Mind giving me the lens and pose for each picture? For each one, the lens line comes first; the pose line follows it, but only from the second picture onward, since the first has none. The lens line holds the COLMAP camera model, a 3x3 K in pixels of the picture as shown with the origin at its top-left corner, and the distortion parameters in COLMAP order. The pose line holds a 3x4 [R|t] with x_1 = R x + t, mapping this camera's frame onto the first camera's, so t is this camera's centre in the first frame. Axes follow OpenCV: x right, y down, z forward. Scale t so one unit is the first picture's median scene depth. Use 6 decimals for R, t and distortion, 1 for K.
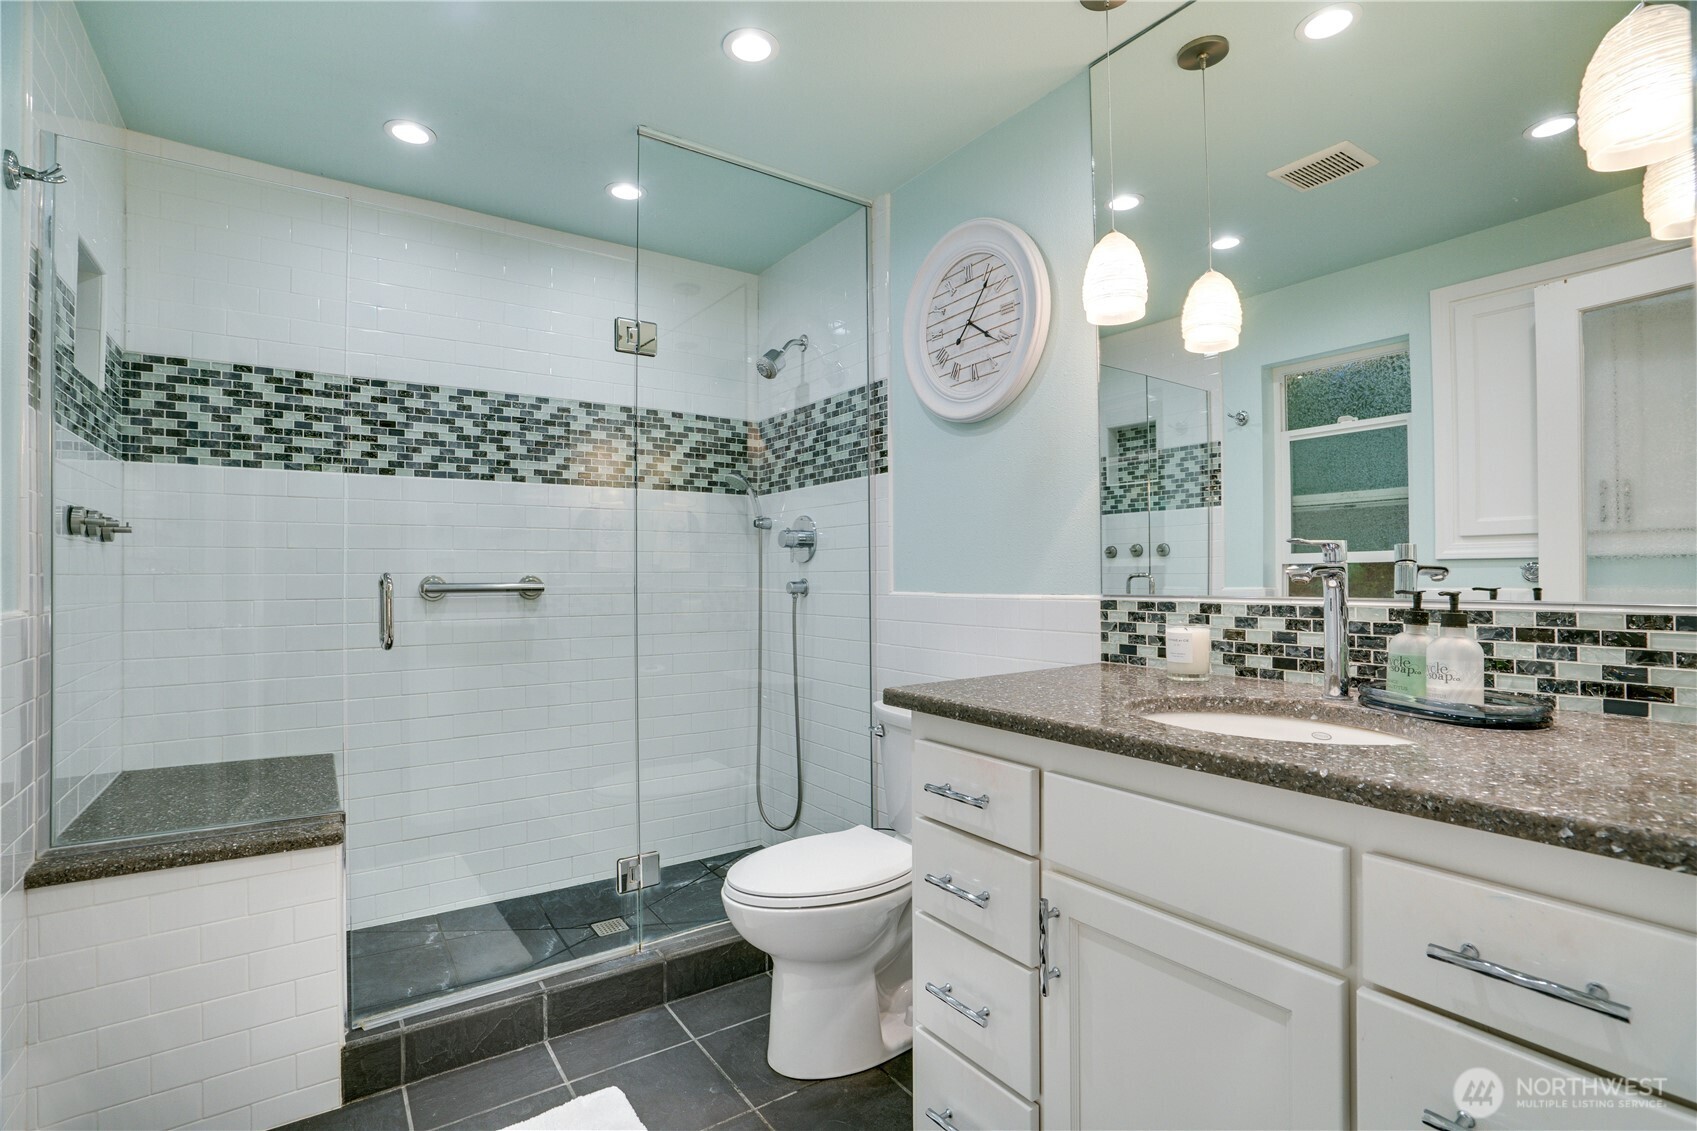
lens RADIAL K [[783.3, 0, 838.1], [0, 783.3, 561.7], [0, 0, 1]] dist [-0.060624, 0.023175]
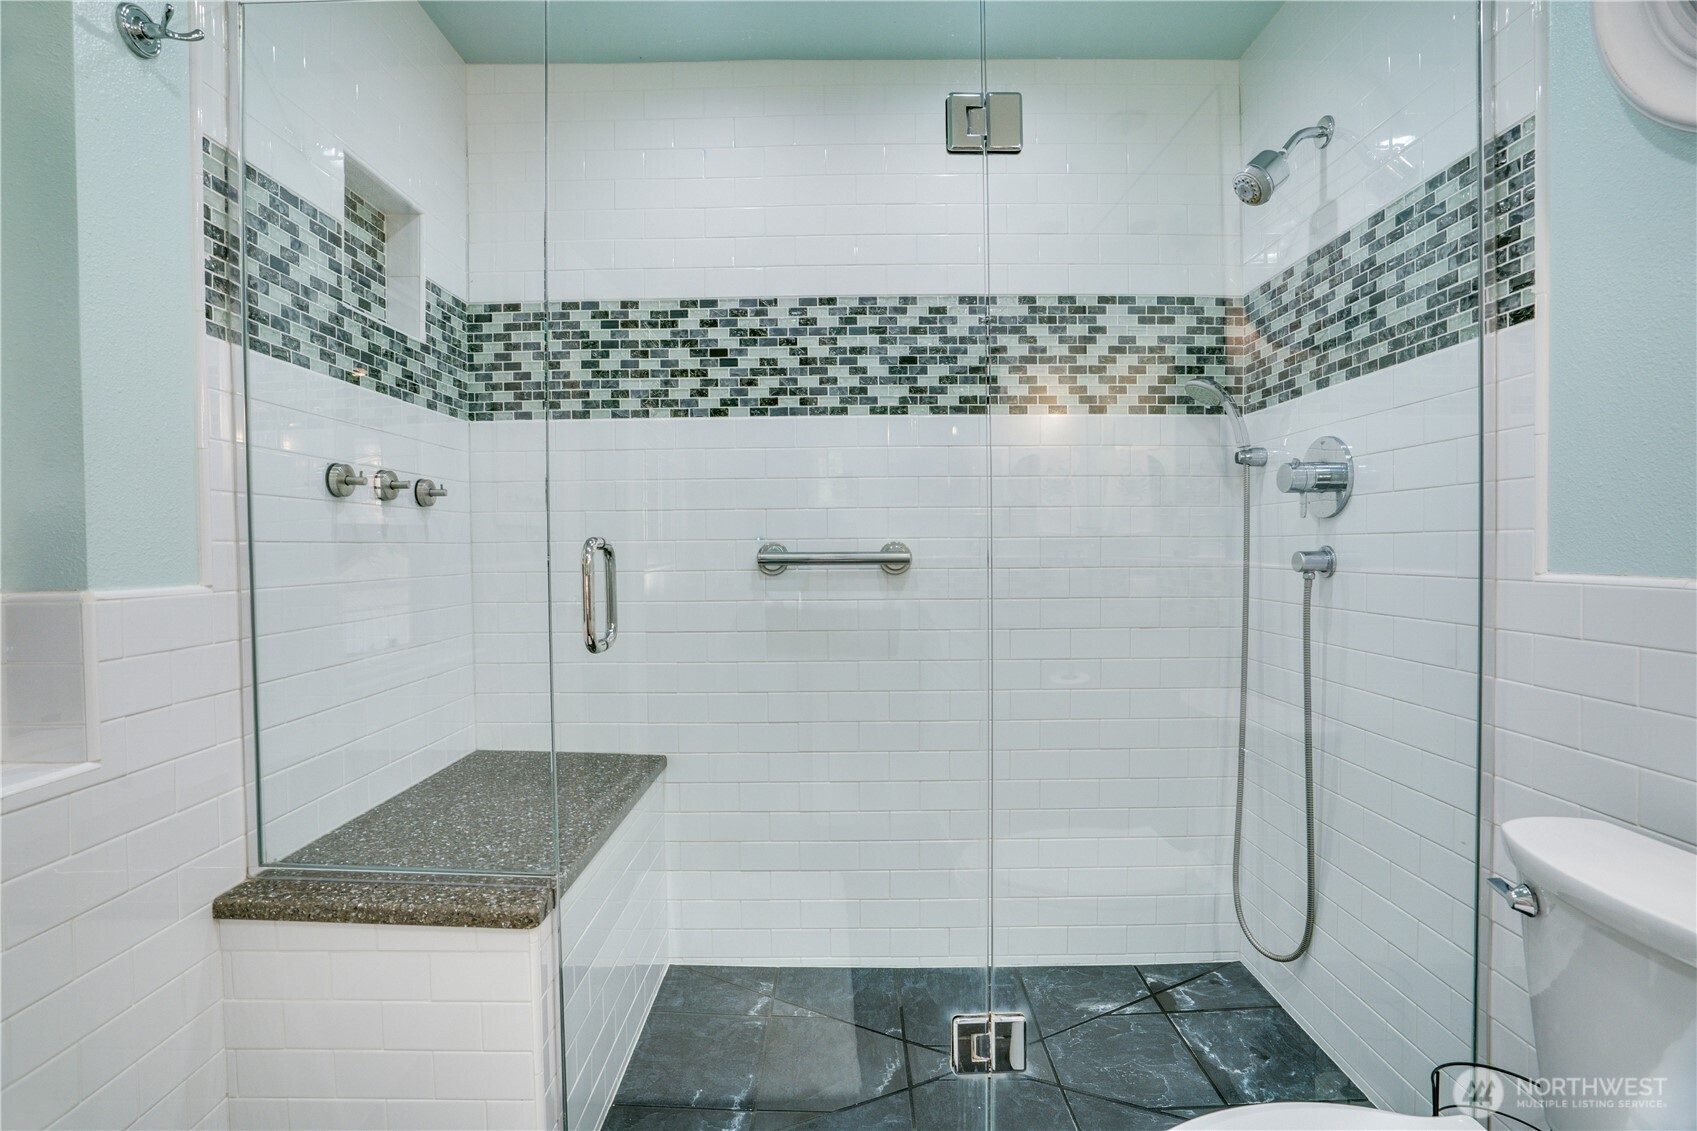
lens RADIAL K [[783.3, 0, 838.1], [0, 783.3, 561.7], [0, 0, 1]] dist [-0.060624, 0.023175]
pose [[0.820907, 0.010572, -0.570964, -0.018747], [0.012832, 0.999235, 0.036951, 0.008940], [0.570918, -0.037660, 0.820143, 0.376370]]
